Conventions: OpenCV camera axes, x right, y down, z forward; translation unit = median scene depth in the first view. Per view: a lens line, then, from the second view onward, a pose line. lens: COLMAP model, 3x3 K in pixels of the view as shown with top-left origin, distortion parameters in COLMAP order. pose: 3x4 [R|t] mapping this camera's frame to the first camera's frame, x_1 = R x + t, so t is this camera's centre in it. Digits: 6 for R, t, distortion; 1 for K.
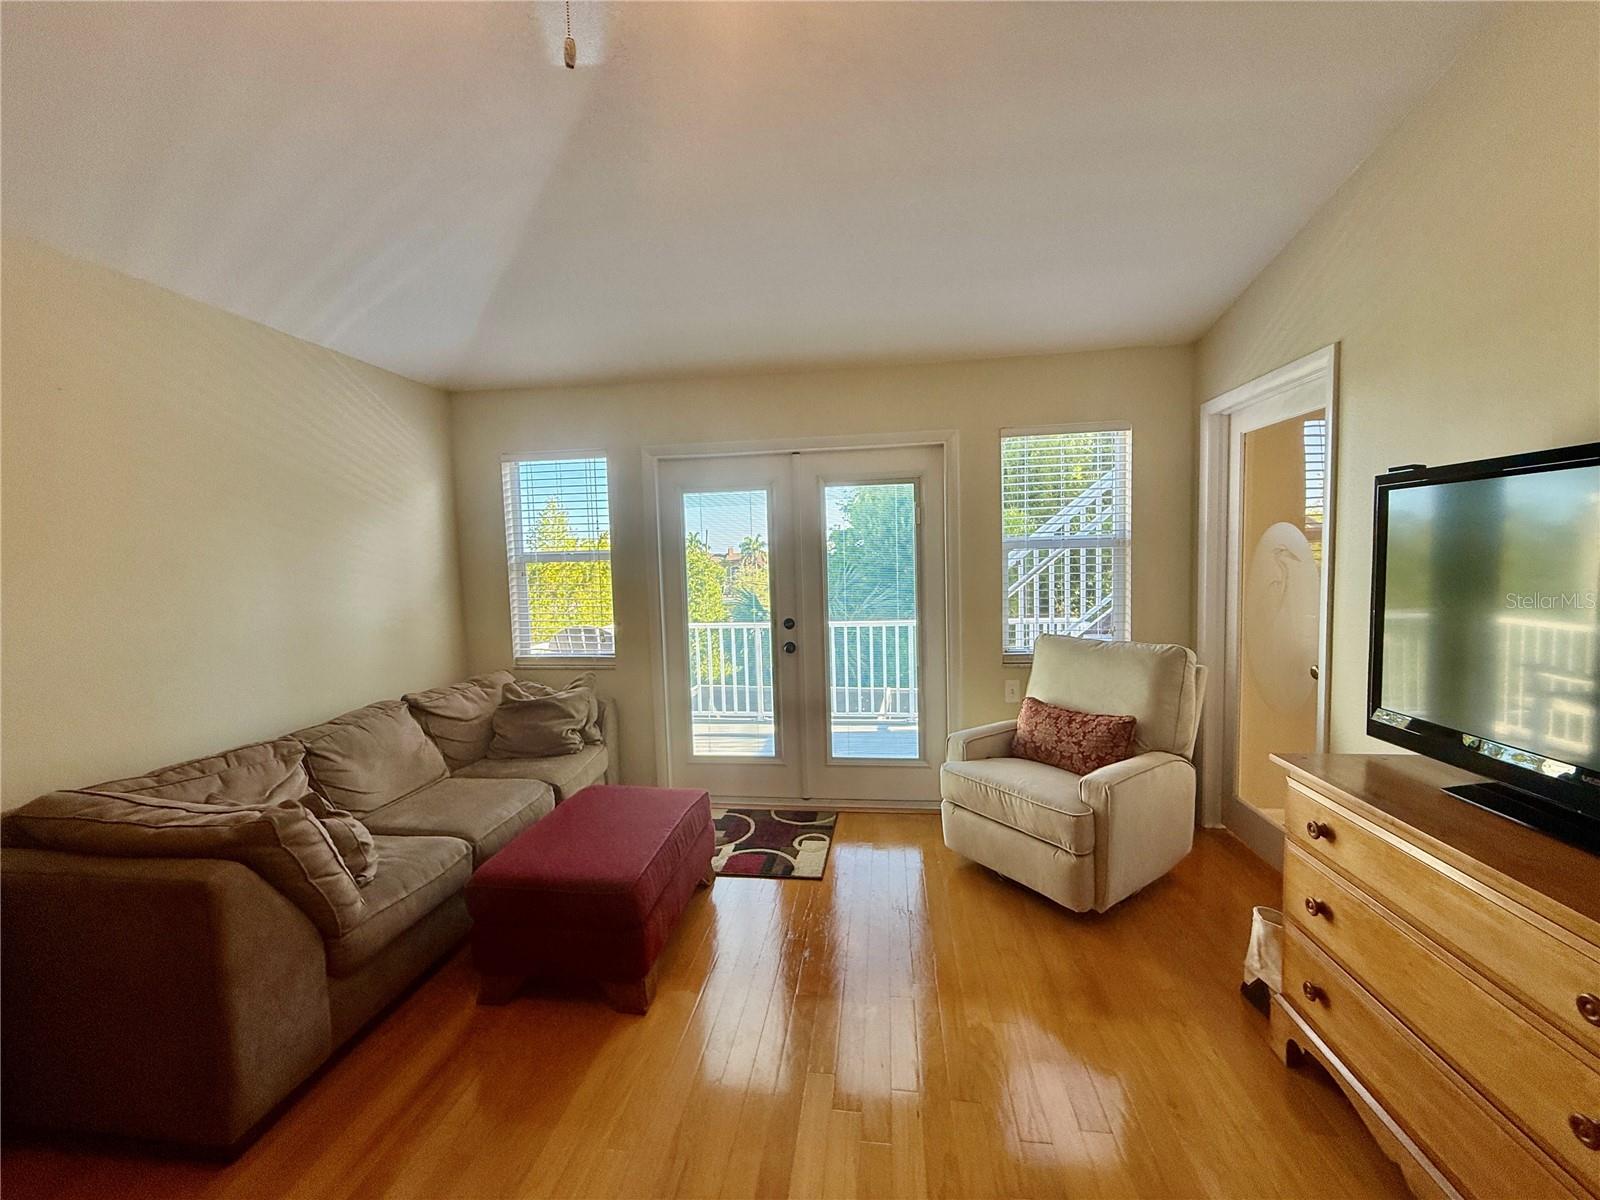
lens RADIAL K [[636.6, 0, 801.0], [0, 636.6, 599.1], [0, 0, 1]] dist [0.002349, 0.000051]
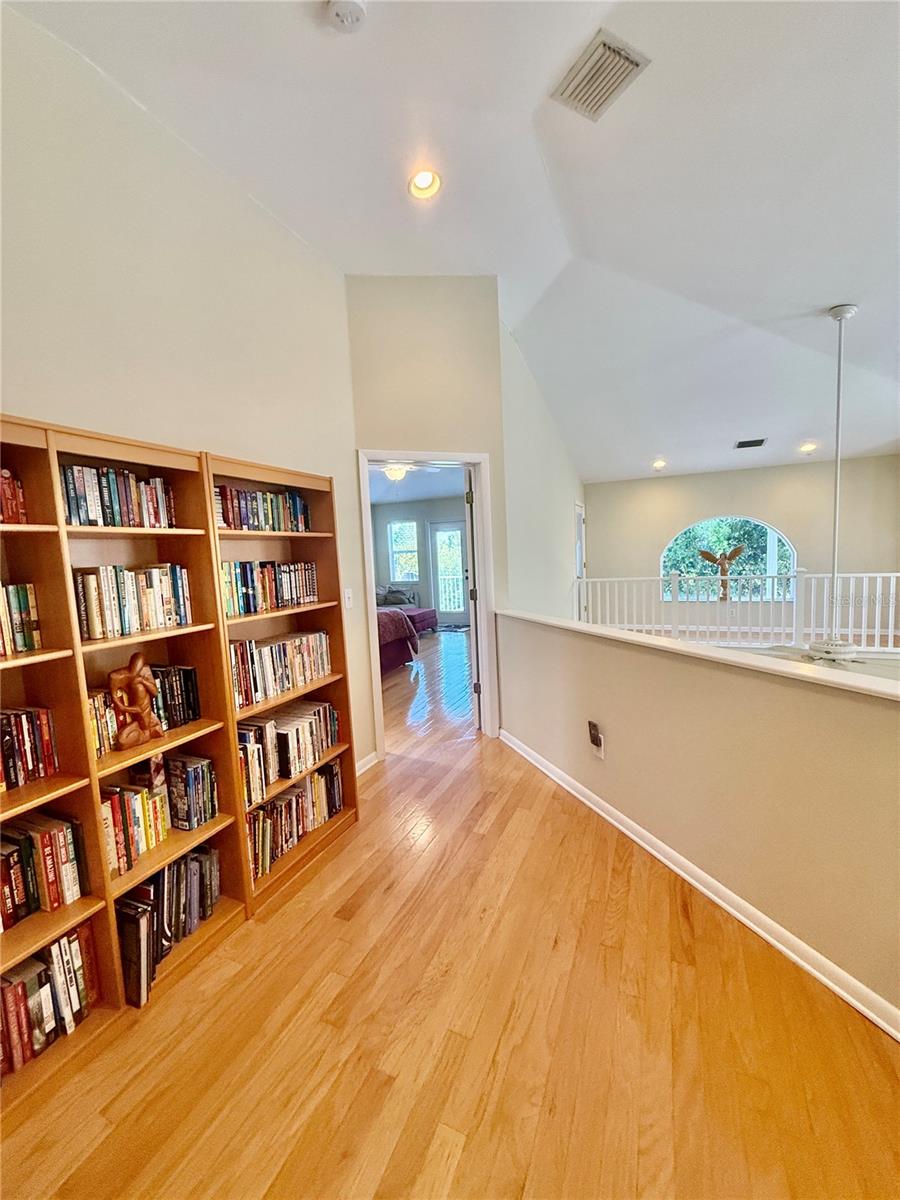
lens RADIAL K [[477.4, 0, 451.5], [0, 477.4, 599.1], [0, 0, 1]] dist [0.002349, 0.000051]
pose [[0.957221, 0.006393, -0.289286, 0.634025], [0.003990, 0.999369, 0.035287, 0.102089], [0.289329, -0.034932, 0.956592, -1.433639]]
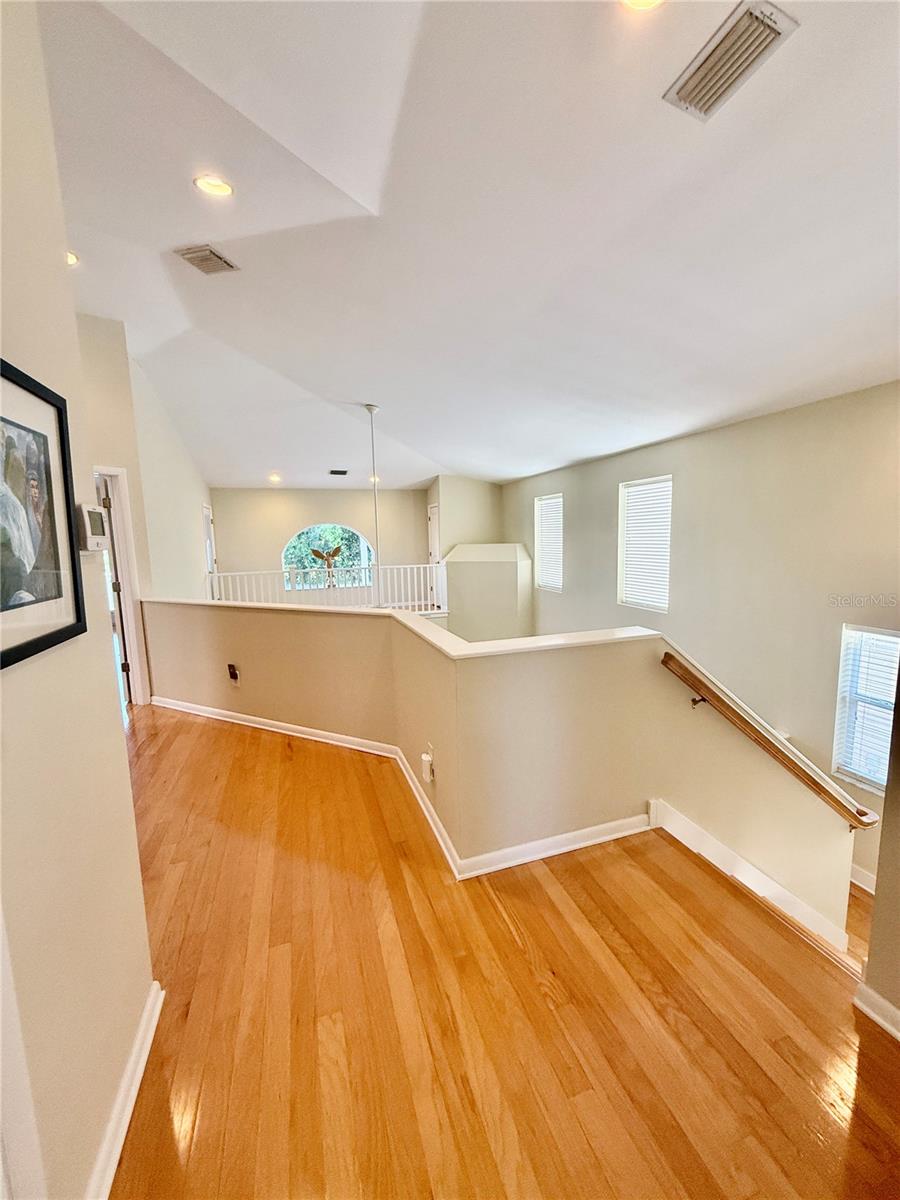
lens RADIAL K [[477.4, 0, 452.2], [0, 477.4, 593.6], [0, 0, 1]] dist [0.002349, 0.000051]
pose [[0.904031, -0.052890, 0.424181, 0.632558], [0.036524, 0.998244, 0.046626, 0.147180], [-0.425903, -0.026659, 0.904376, -2.546665]]
